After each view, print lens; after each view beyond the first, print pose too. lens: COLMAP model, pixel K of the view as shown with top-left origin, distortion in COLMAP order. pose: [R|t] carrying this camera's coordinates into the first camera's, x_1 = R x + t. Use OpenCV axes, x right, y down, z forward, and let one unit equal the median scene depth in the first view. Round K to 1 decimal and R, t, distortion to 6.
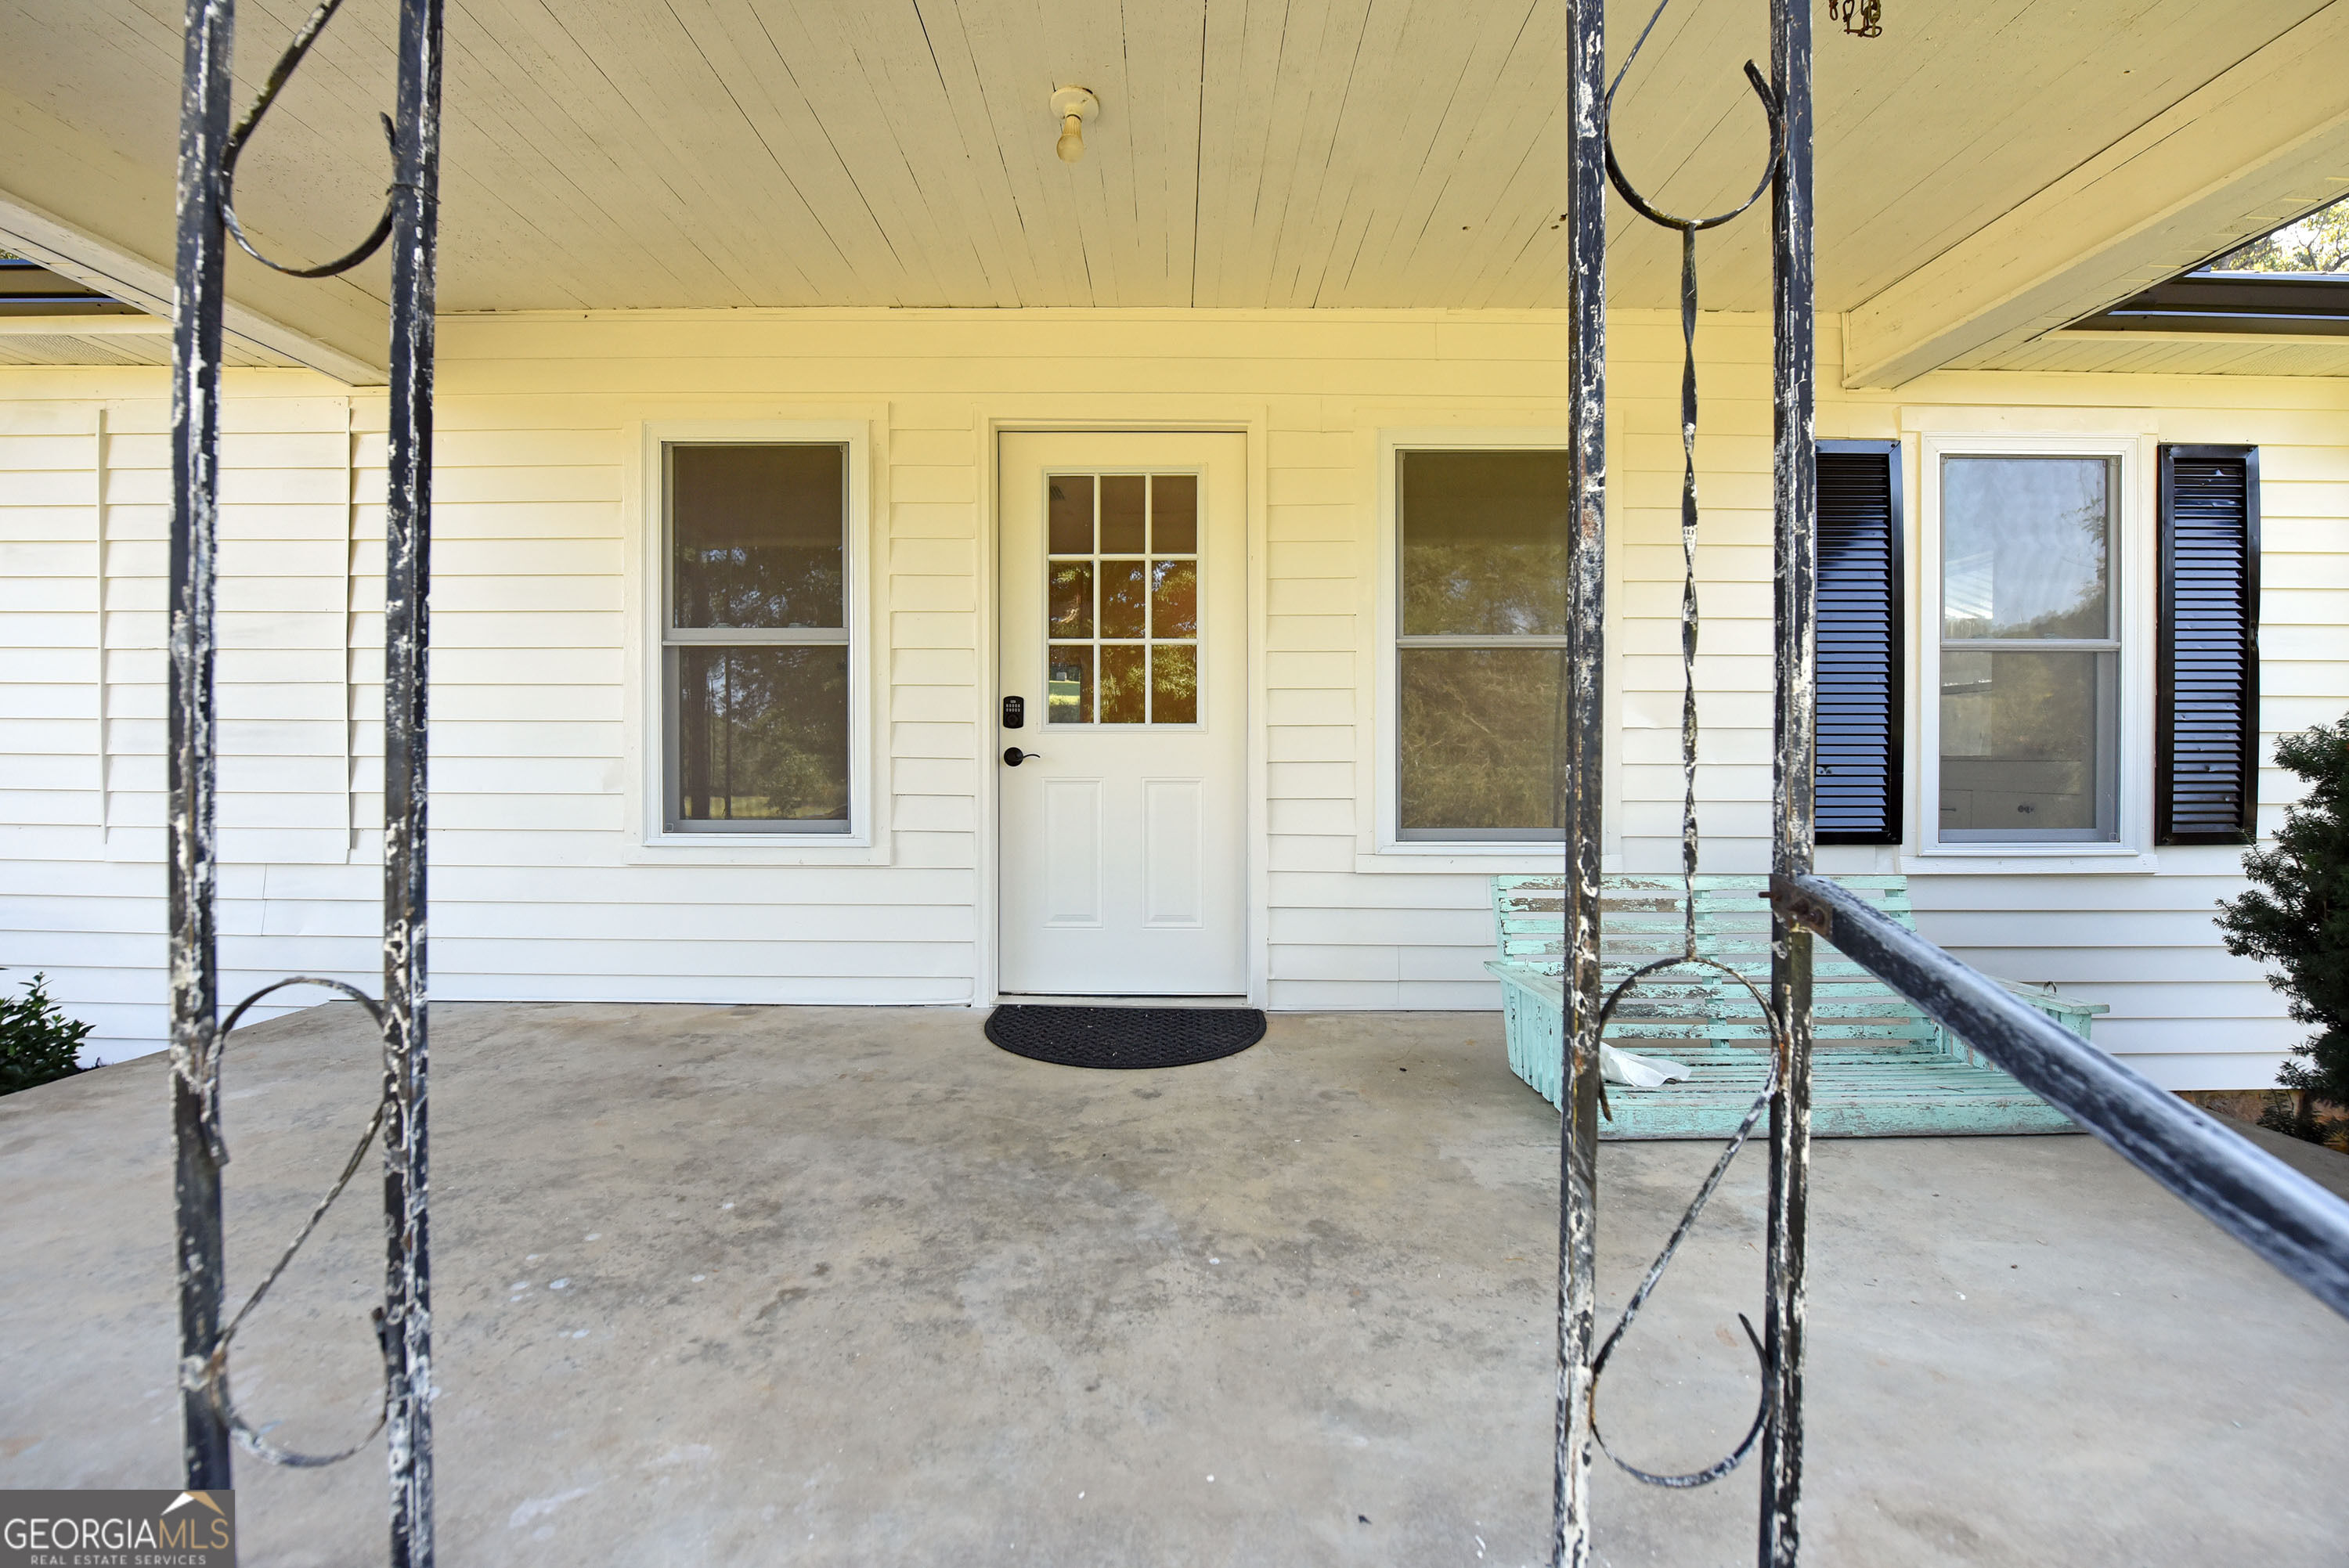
lens RADIAL K [[939.8, 0, 1171.9], [0, 939.8, 773.2], [0, 0, 1]] dist [-0.020035, -0.000875]
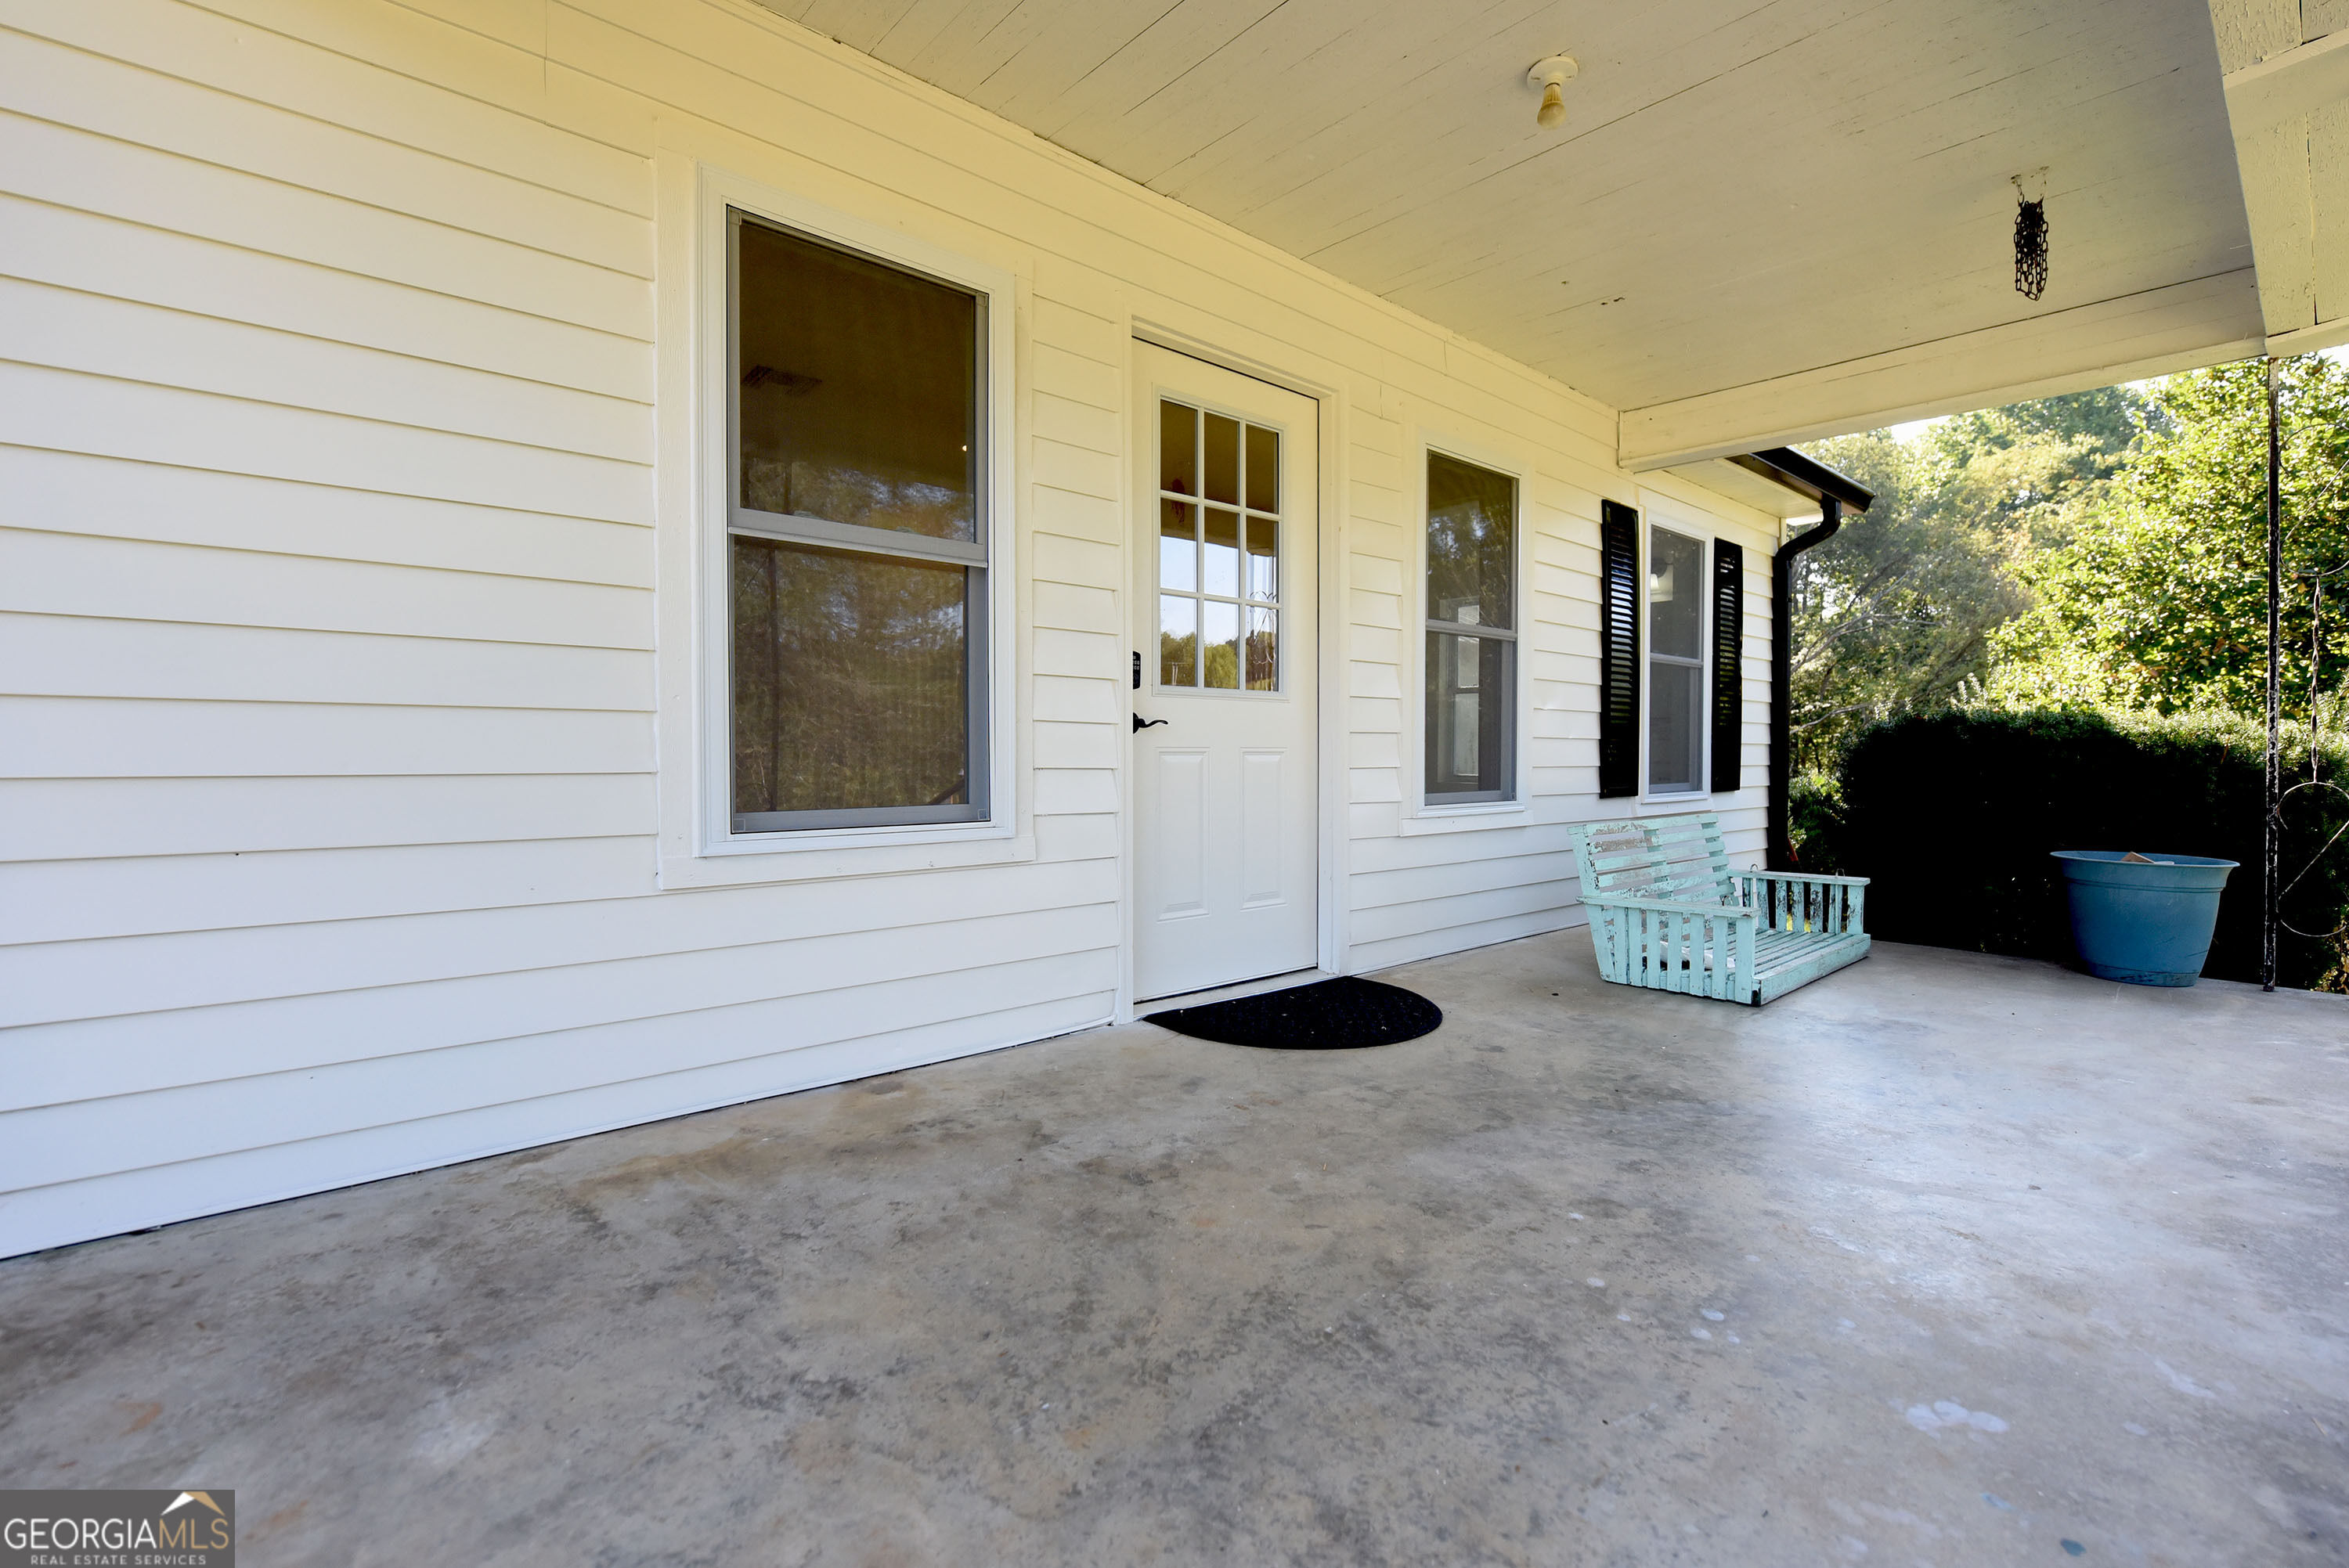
lens RADIAL K [[1020.9, 0, 1174.9], [0, 1020.9, 775.7], [0, 0, 1]] dist [-0.014600, 0.000111]
pose [[0.752186, -0.015380, 0.658771, -0.776745], [0.007084, 0.999859, 0.015255, 0.016997], [-0.658912, -0.006808, 0.752189, 0.296314]]
